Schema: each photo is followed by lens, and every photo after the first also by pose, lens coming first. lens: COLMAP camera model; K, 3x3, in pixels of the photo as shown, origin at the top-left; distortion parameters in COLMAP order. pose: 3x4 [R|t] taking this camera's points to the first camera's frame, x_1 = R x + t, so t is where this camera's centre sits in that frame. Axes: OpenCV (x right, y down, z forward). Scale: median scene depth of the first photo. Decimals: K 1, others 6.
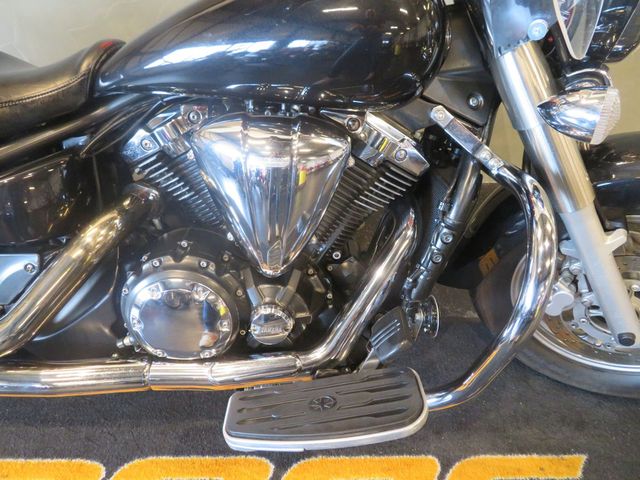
lens RADIAL K [[460.7, 0, 318.9], [0, 460.7, 241.4], [0, 0, 1]] dist [-0.020020, 0.017115]
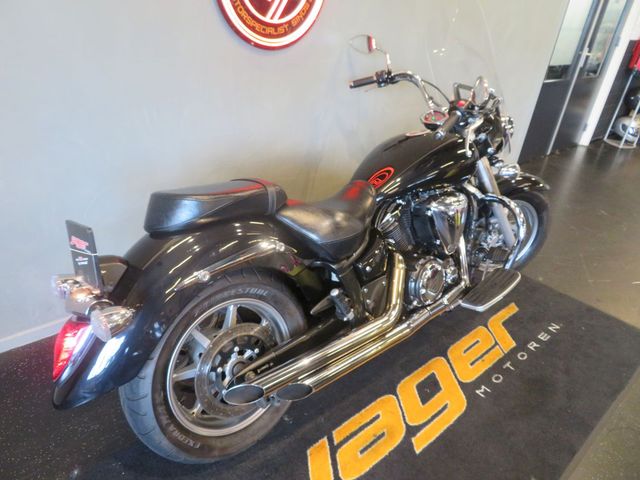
lens RADIAL K [[460.7, 0, 321.6], [0, 460.7, 236.9], [0, 0, 1]] dist [-0.020020, 0.017115]
pose [[0.749303, -0.259921, 0.609086, -1.631240], [0.366722, 0.928714, -0.054826, -0.101519], [-0.551416, 0.264446, 0.791207, -0.481727]]
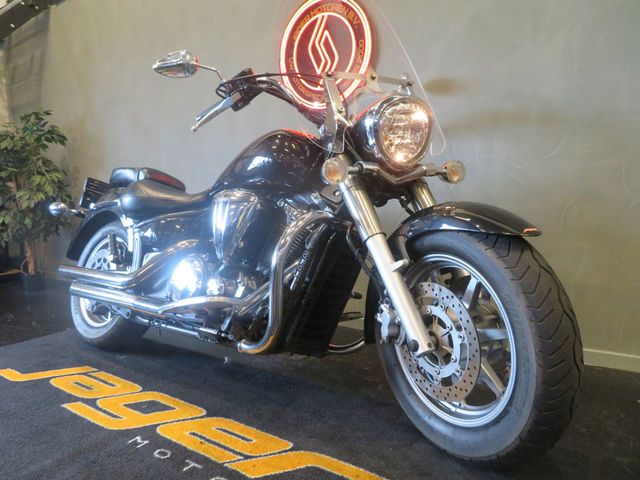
lens RADIAL K [[460.7, 0, 317.1], [0, 460.7, 239.1], [0, 0, 1]] dist [-0.020020, 0.017115]
pose [[0.789982, 0.004149, -0.613117, 1.109242], [-0.363012, 0.809038, -0.462255, 0.588368], [0.494117, 0.587741, 0.640631, -0.119447]]
